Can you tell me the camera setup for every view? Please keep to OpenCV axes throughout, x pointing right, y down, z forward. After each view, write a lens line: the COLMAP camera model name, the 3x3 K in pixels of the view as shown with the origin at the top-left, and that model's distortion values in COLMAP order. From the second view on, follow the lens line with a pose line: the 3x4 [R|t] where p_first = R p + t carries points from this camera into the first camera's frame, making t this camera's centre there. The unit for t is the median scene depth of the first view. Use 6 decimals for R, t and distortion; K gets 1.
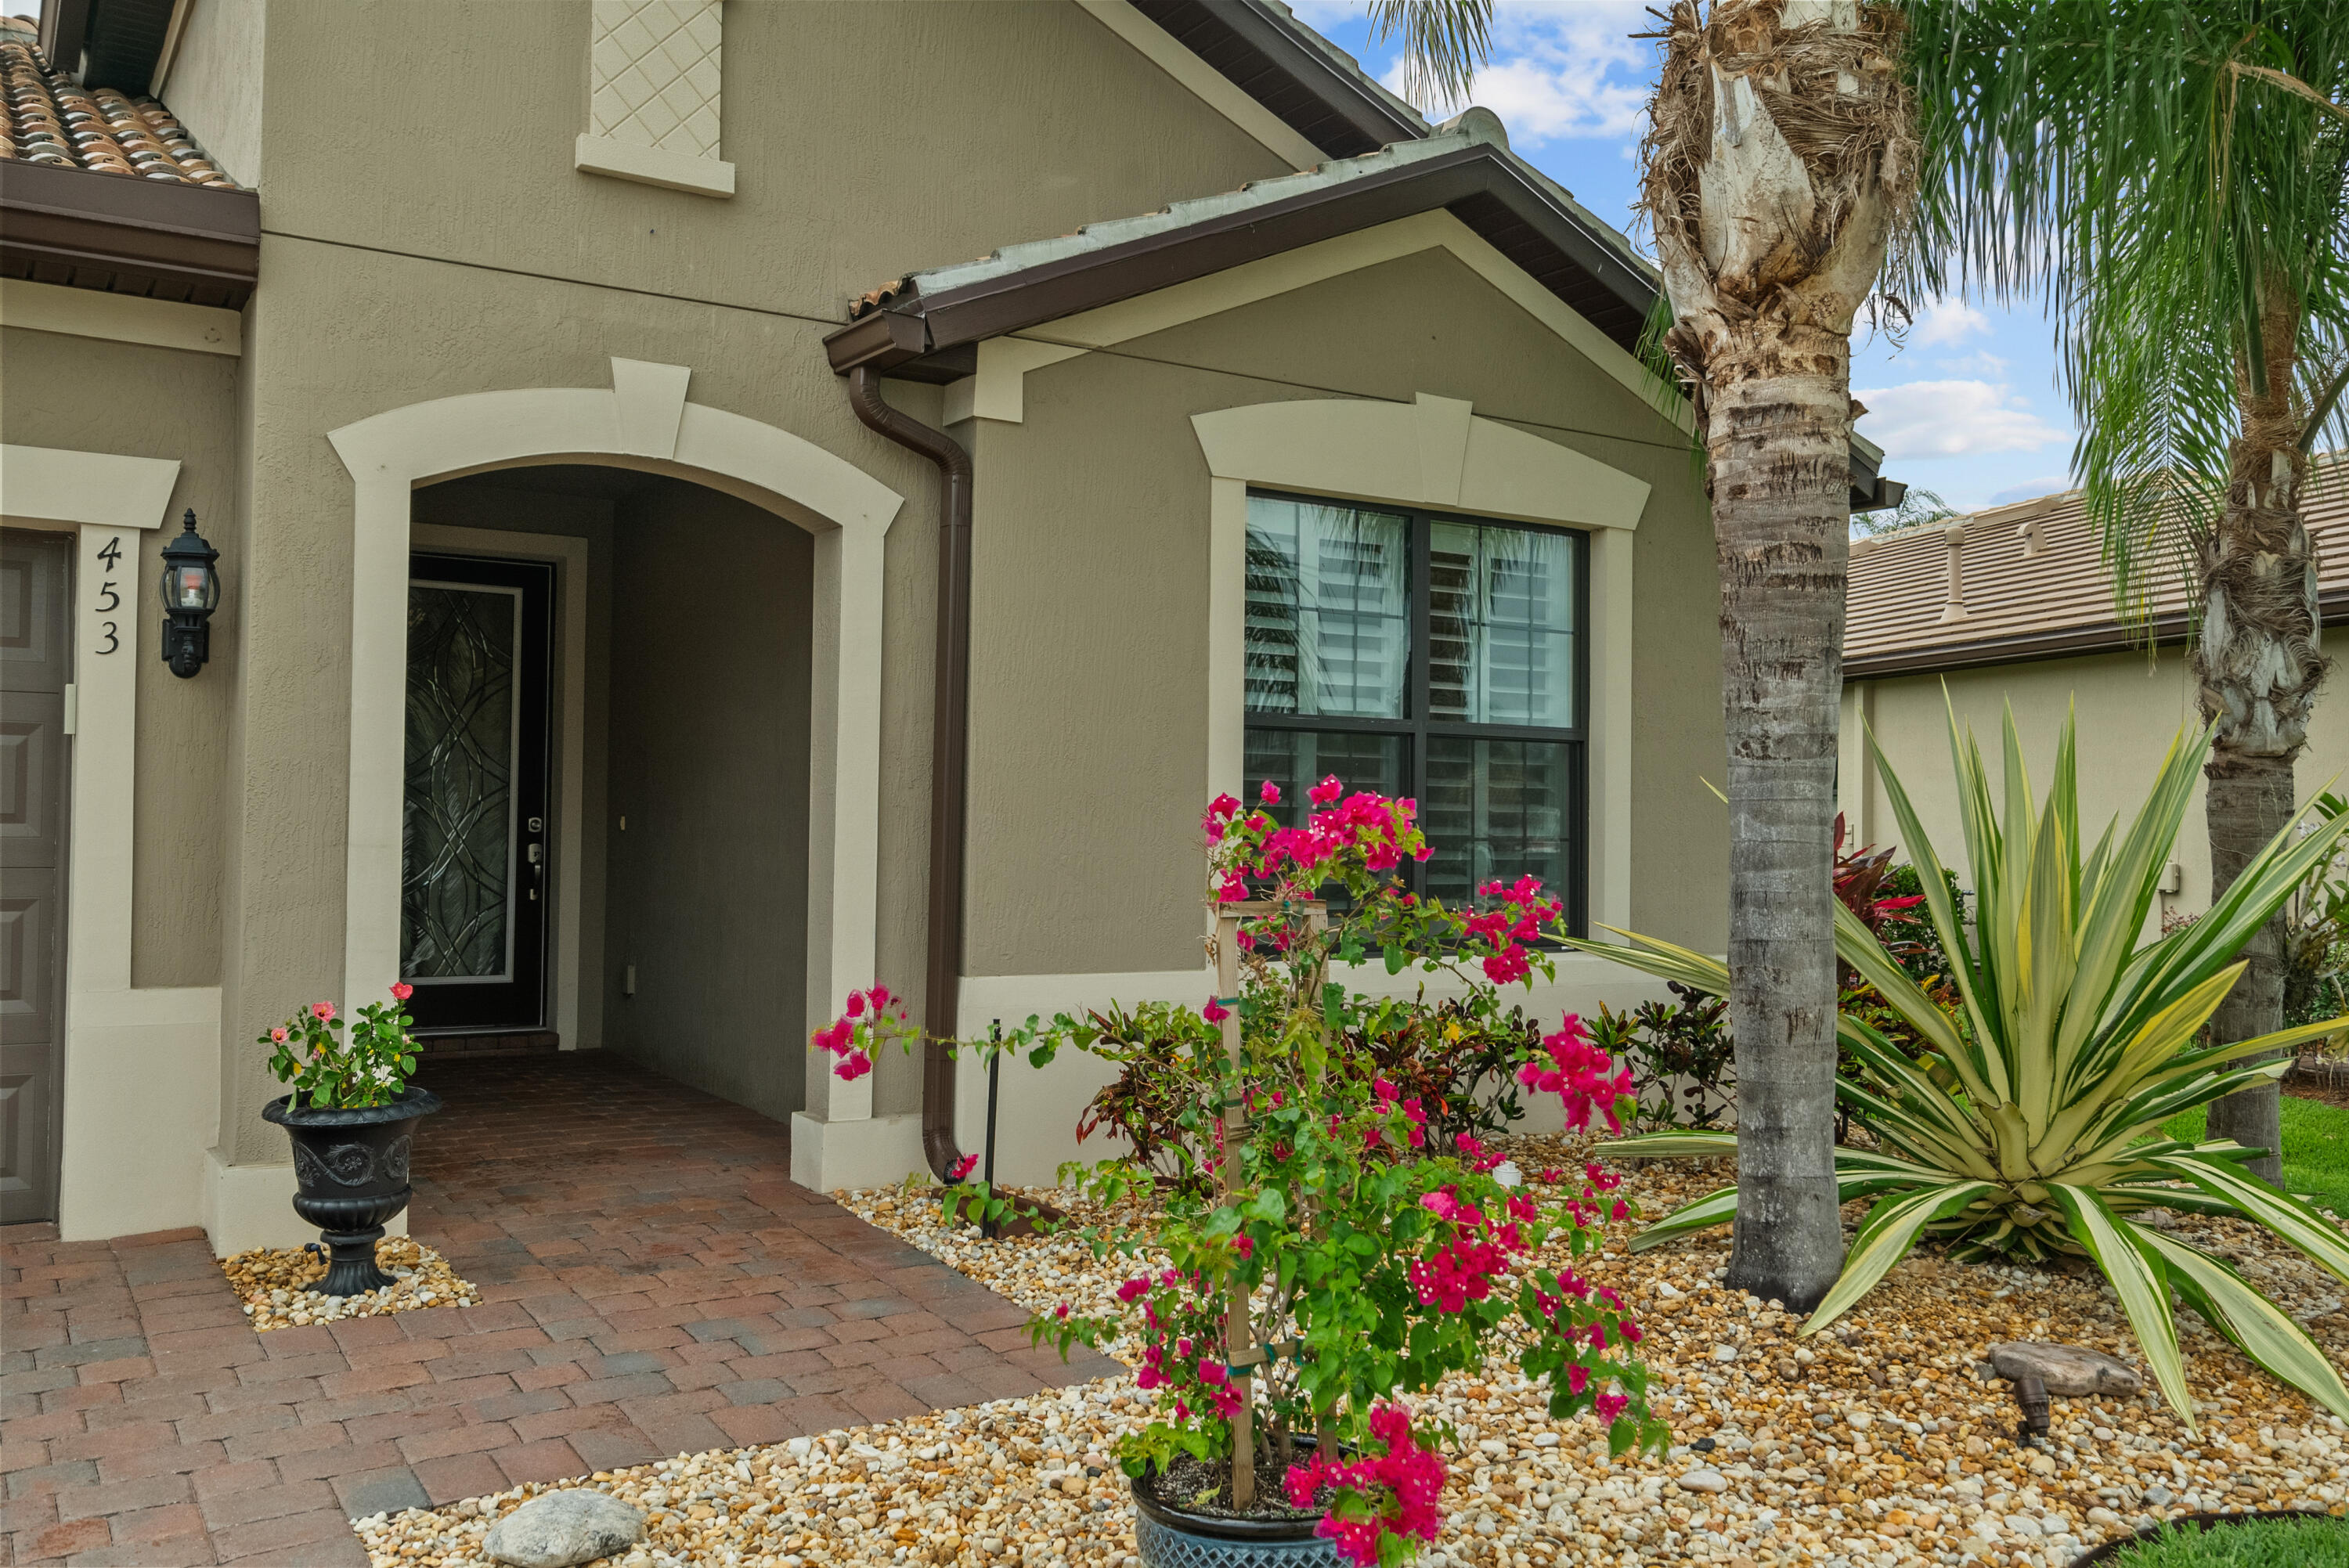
lens RADIAL K [[1994.5, 0, 1174.5], [0, 1994.5, 784.0], [0, 0, 1]] dist [-0.005375, -0.003661]
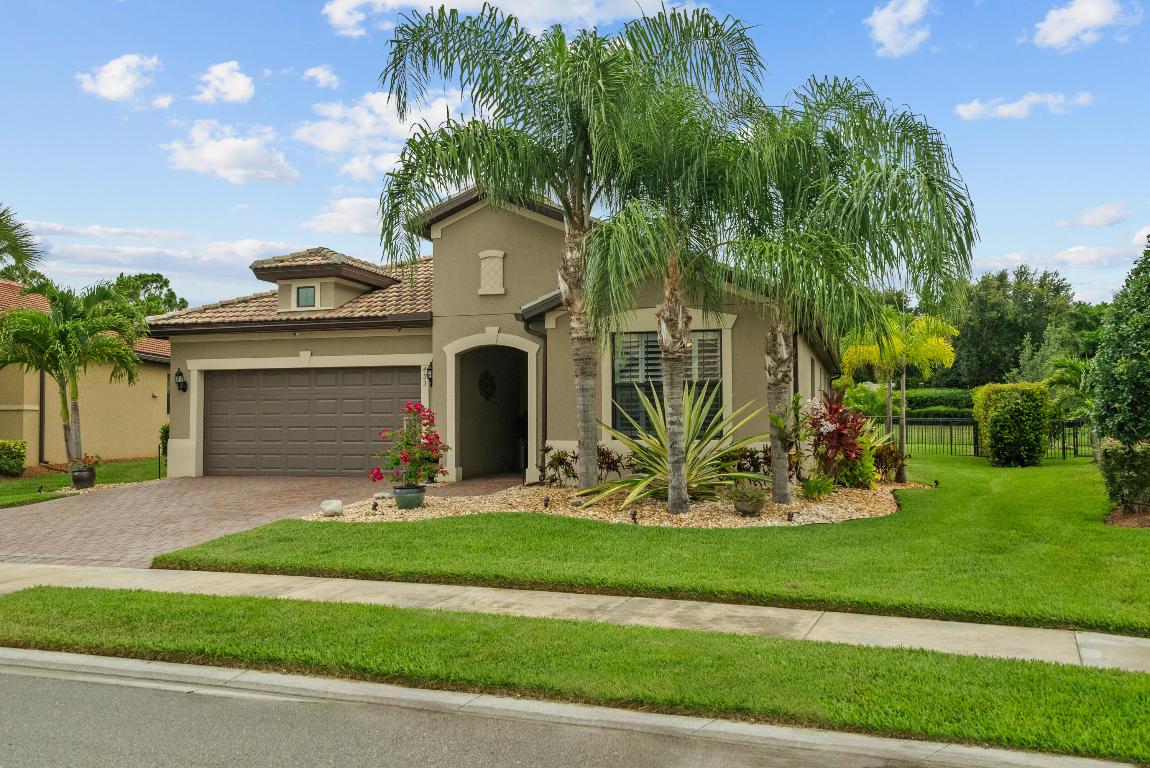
lens RADIAL K [[1010.5, 0, 575.0], [0, 1010.5, 384.0], [0, 0, 1]] dist [0.002918, -0.002447]
pose [[0.656792, -0.042033, -0.752899, 1.944141], [0.030603, 0.999108, -0.029082, 0.031871], [0.753451, -0.003940, 0.657493, -0.647303]]
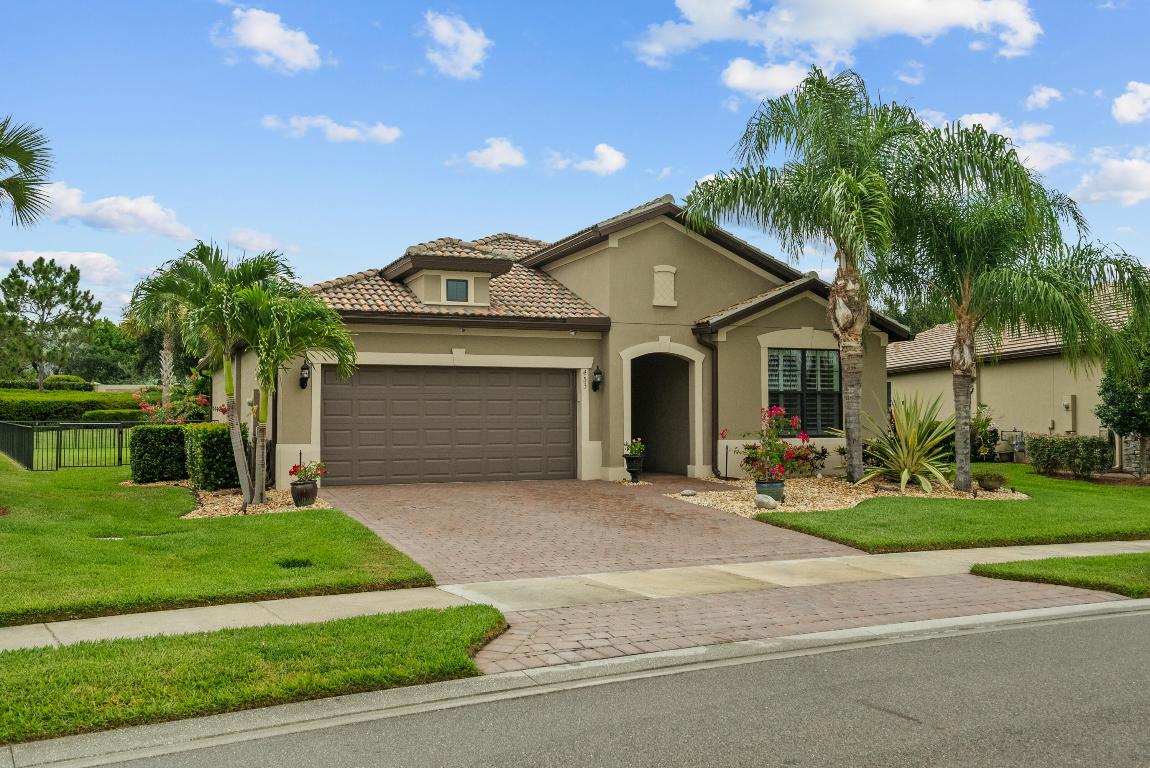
lens RADIAL K [[1010.5, 0, 575.0], [0, 1010.5, 384.0], [0, 0, 1]] dist [0.002918, -0.002447]
pose [[0.986273, -0.024130, -0.163348, -0.036765], [0.021357, 0.999597, -0.018707, -0.018120], [0.163734, 0.014962, 0.986391, -1.987720]]
